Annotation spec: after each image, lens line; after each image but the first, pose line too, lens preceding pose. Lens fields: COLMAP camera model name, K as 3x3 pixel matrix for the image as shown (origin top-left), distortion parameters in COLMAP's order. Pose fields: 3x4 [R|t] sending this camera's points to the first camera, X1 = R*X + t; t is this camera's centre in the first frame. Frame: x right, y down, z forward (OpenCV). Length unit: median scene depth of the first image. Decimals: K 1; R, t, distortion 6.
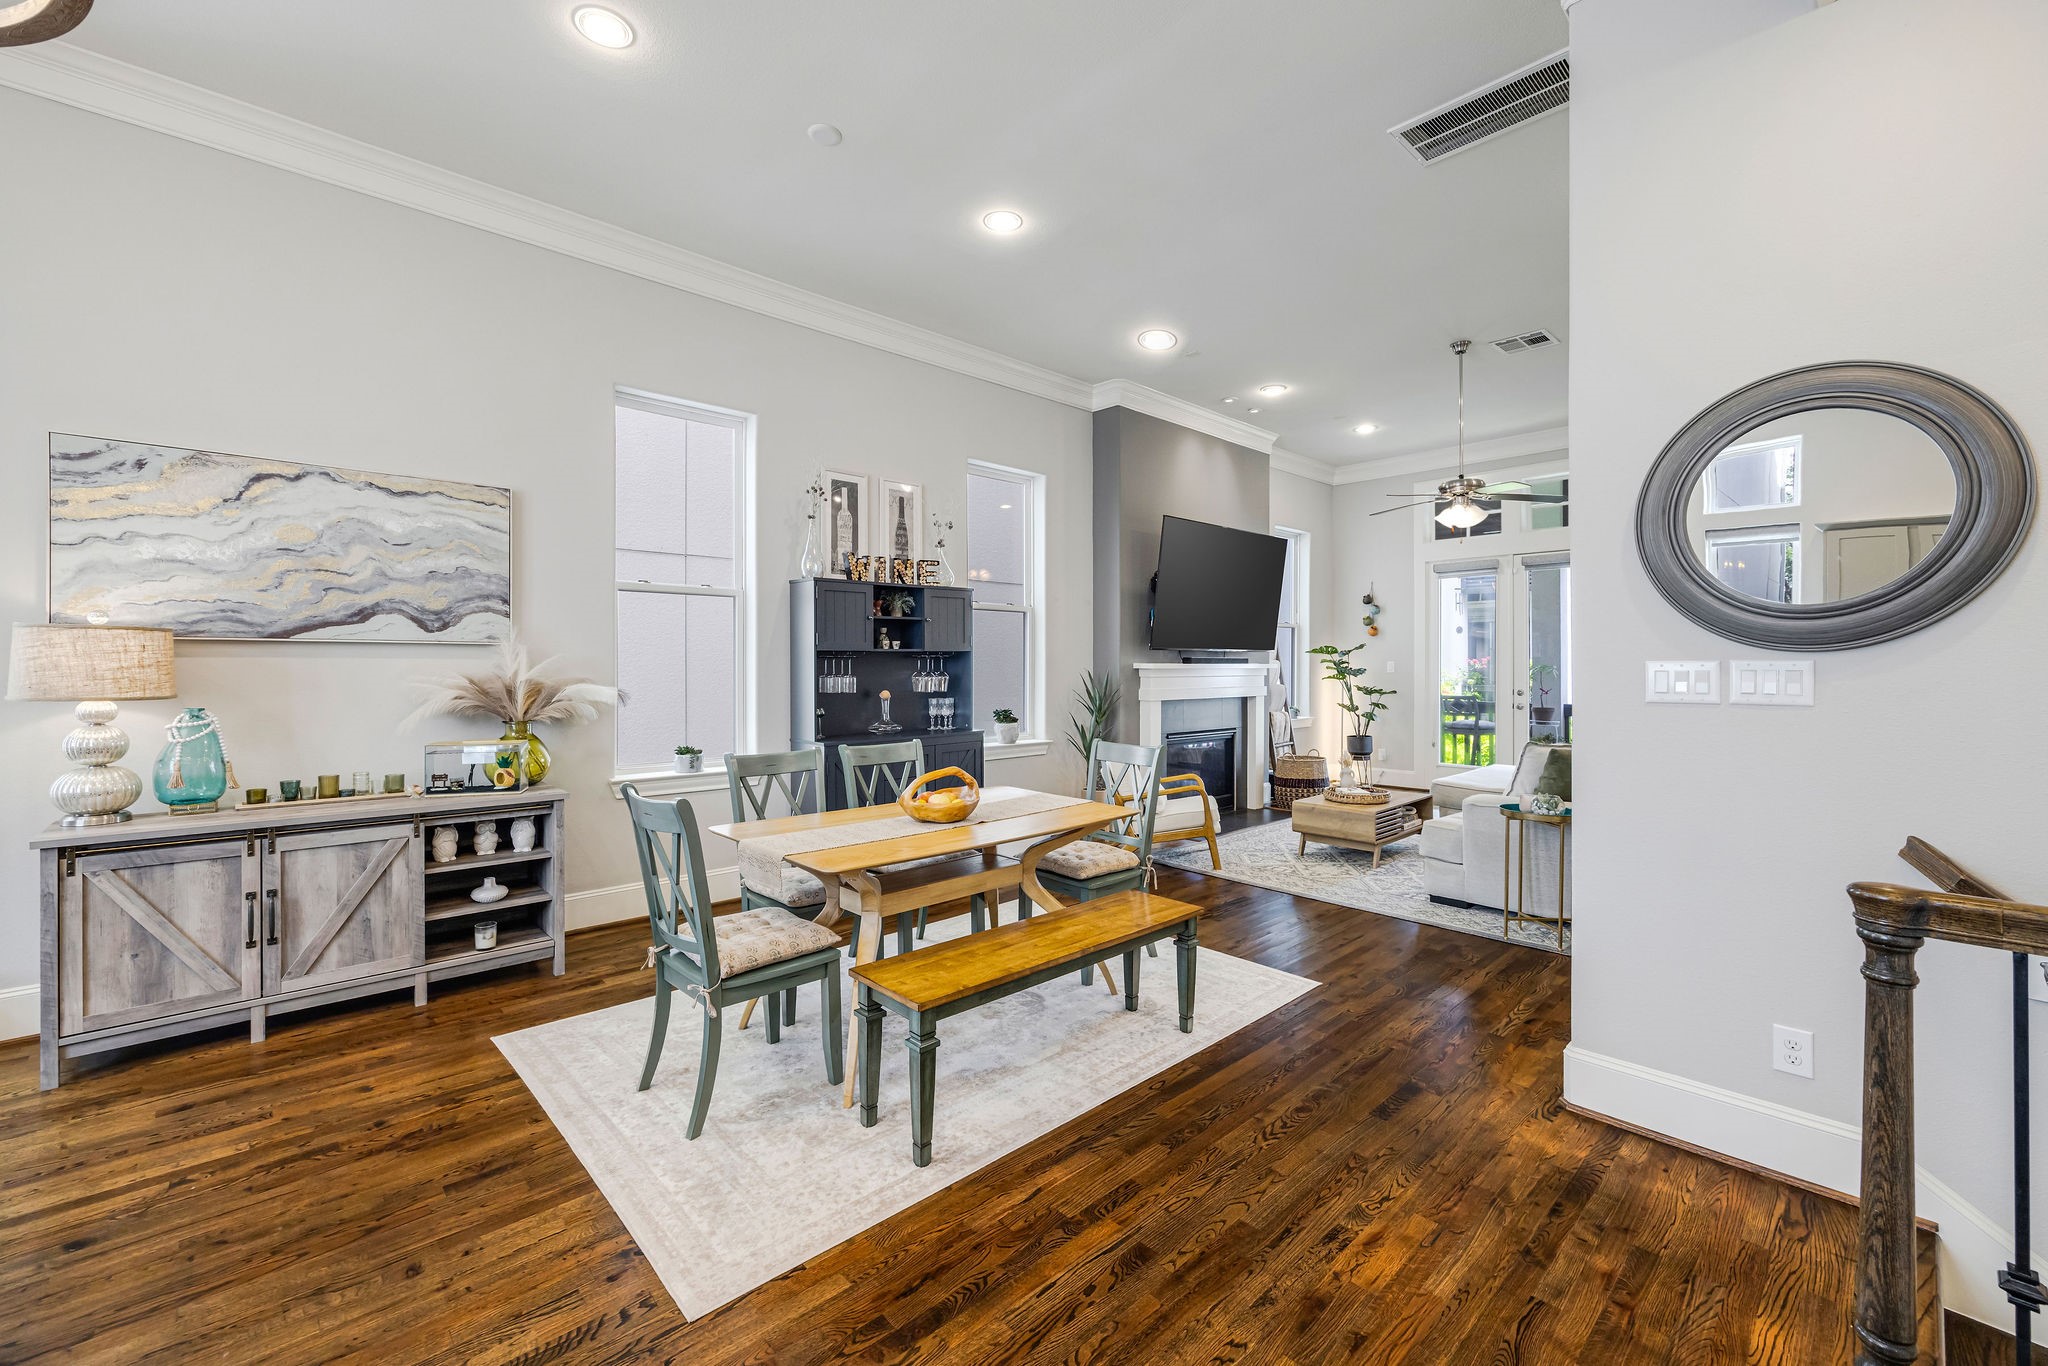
lens RADIAL K [[830.6, 0, 1032.2], [0, 830.6, 666.8], [0, 0, 1]] dist [-0.008493, 0.000216]
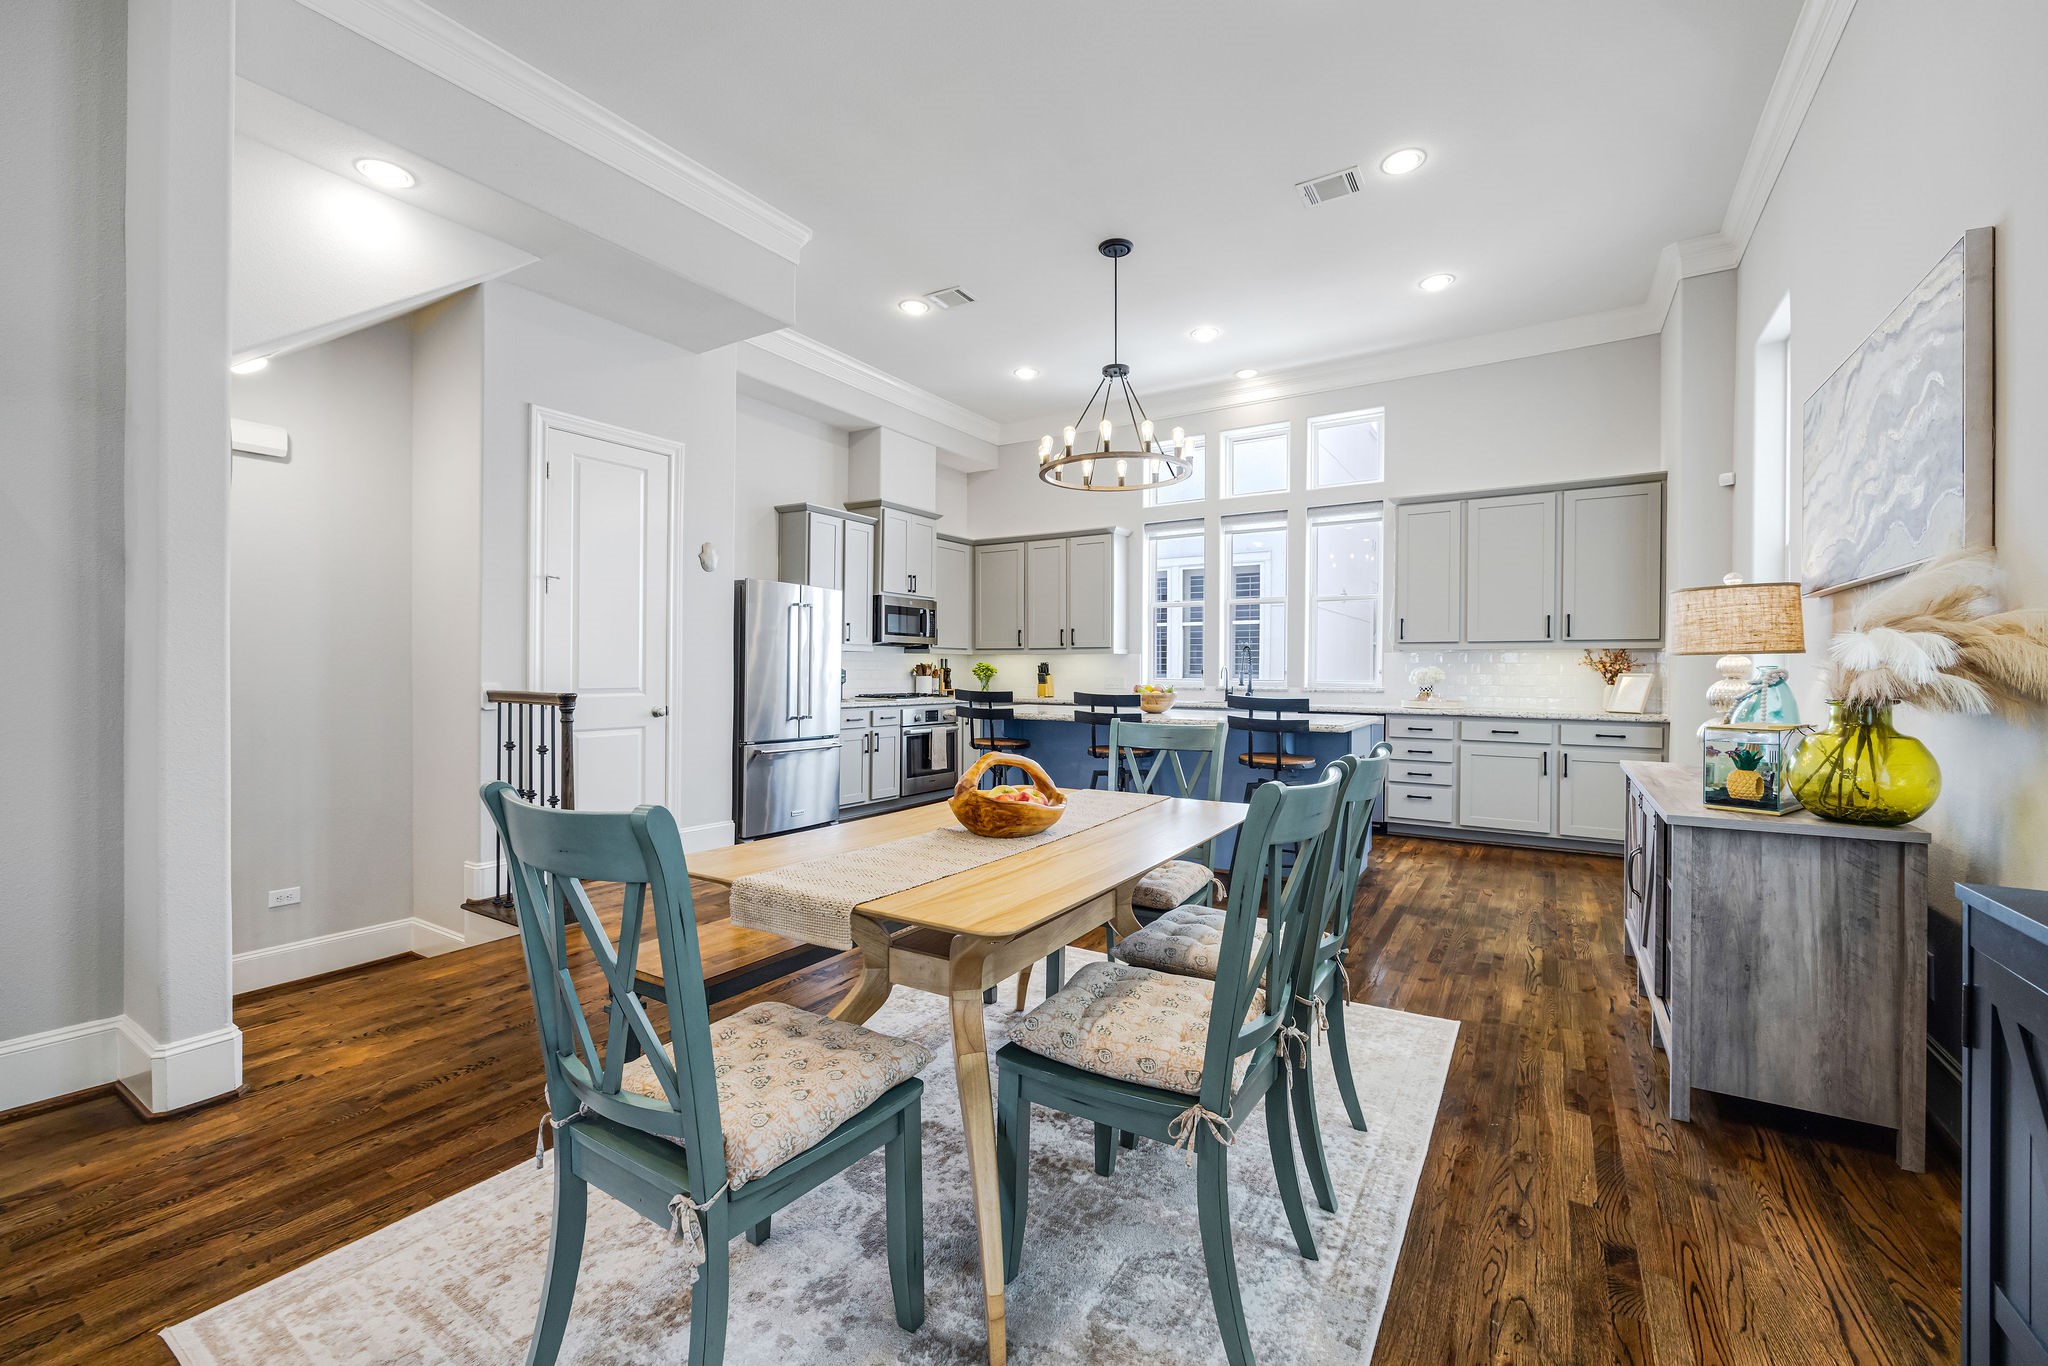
lens RADIAL K [[830.6, 0, 987.7], [0, 830.6, 674.8], [0, 0, 1]] dist [-0.008493, 0.000216]
pose [[-0.975552, -0.002561, -0.219753, 0.057425], [-0.005920, 0.999875, 0.014627, 0.062122], [0.219688, 0.015570, -0.975446, 2.005744]]
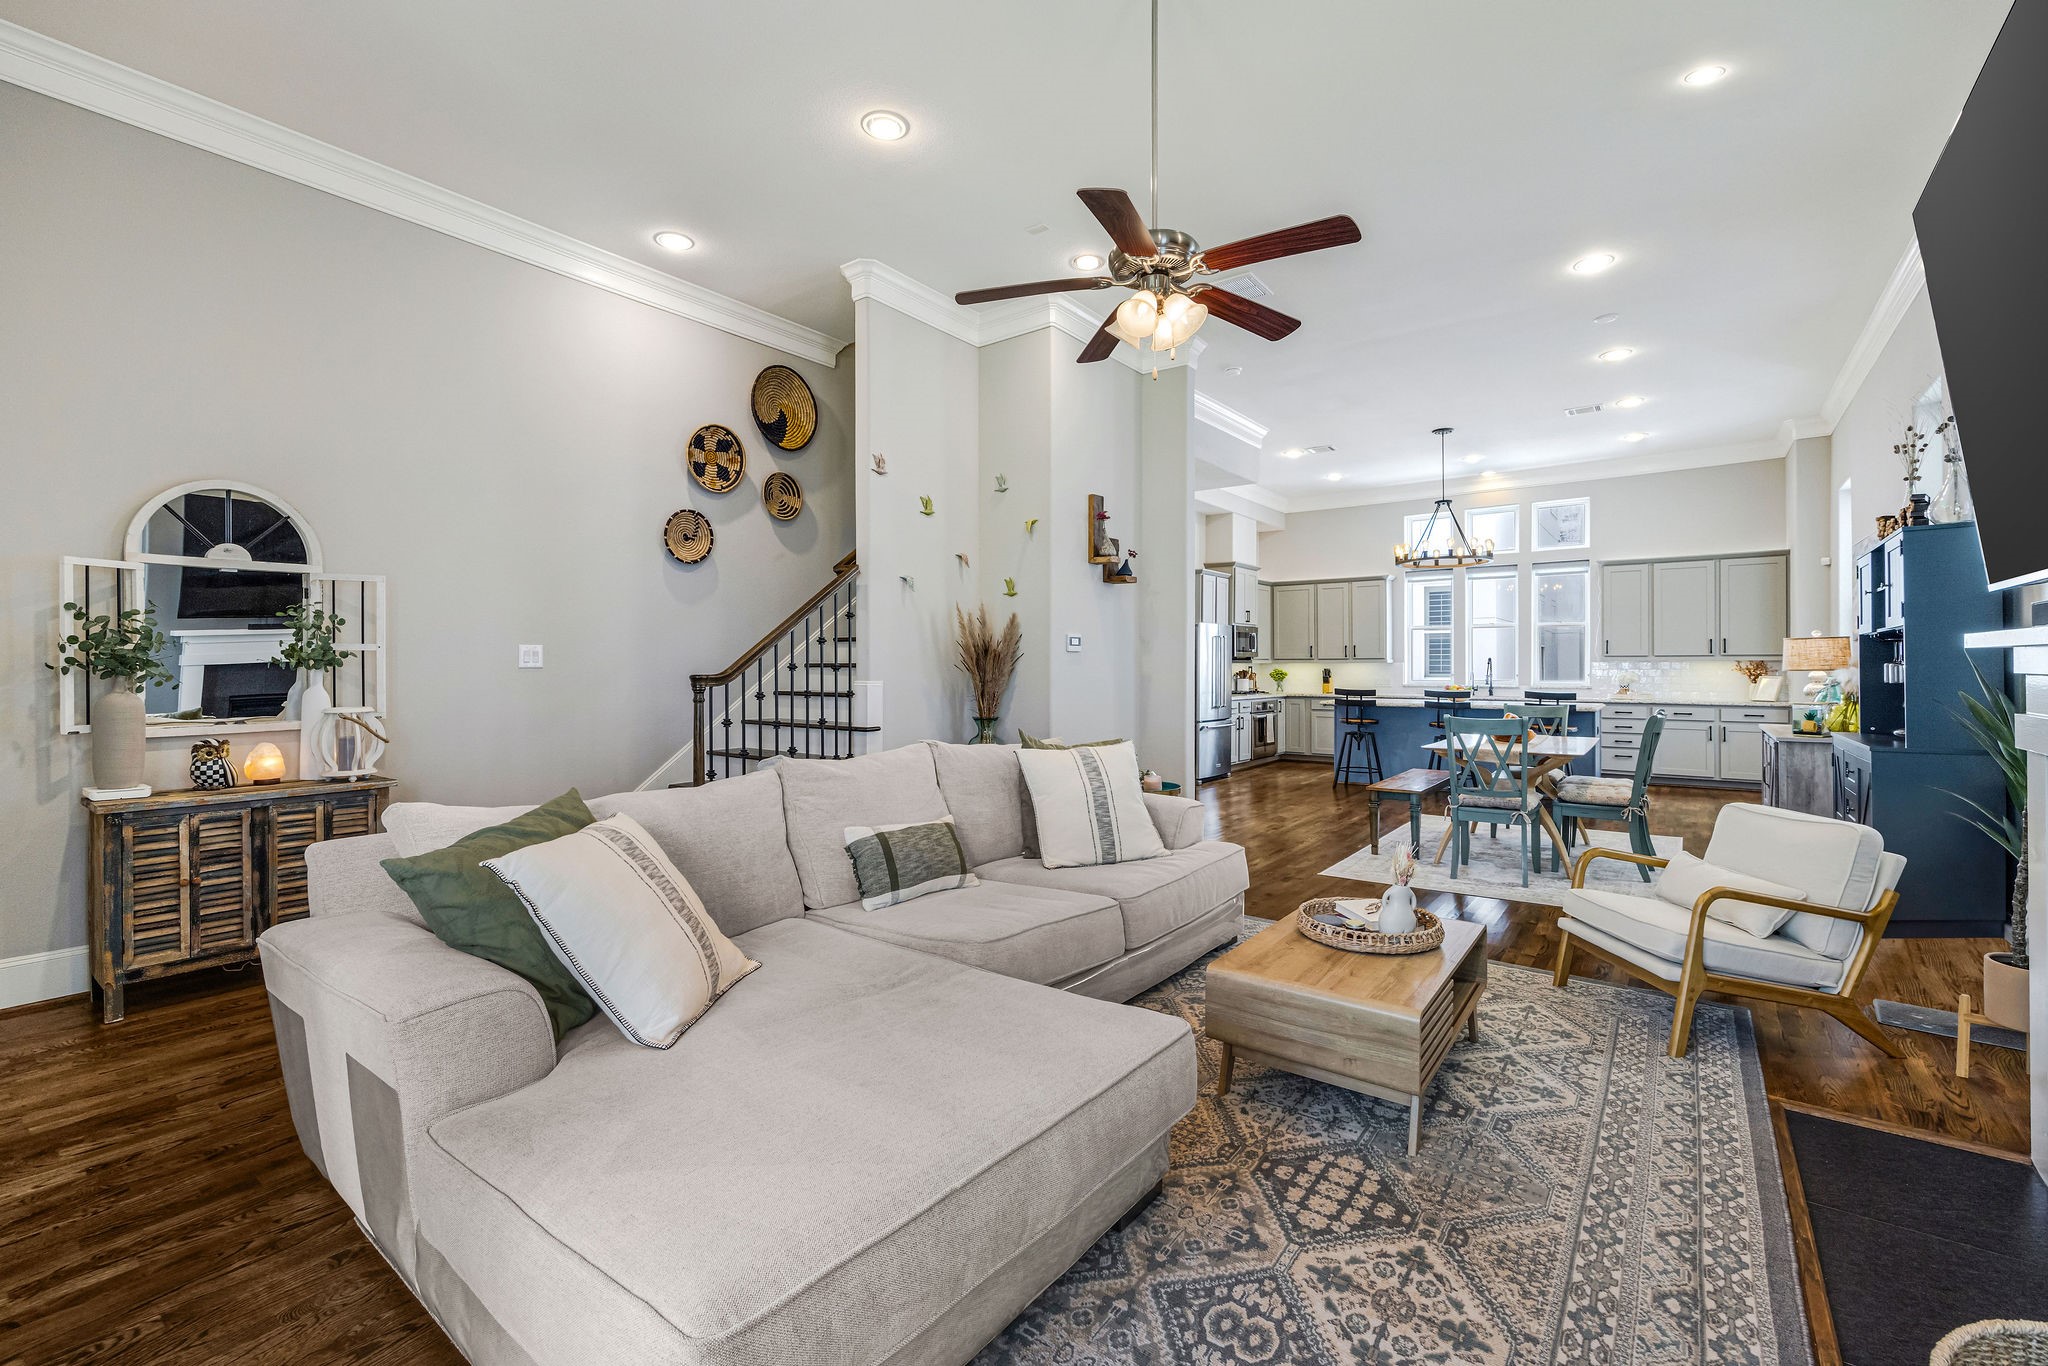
lens RADIAL K [[830.6, 0, 1018.6], [0, 830.6, 667.5], [0, 0, 1]] dist [-0.008493, 0.000216]
pose [[-0.990583, 0.004431, -0.136839, 1.475784], [0.003011, 0.999939, 0.010581, -0.000358], [0.136878, 0.010069, -0.990537, 3.221207]]
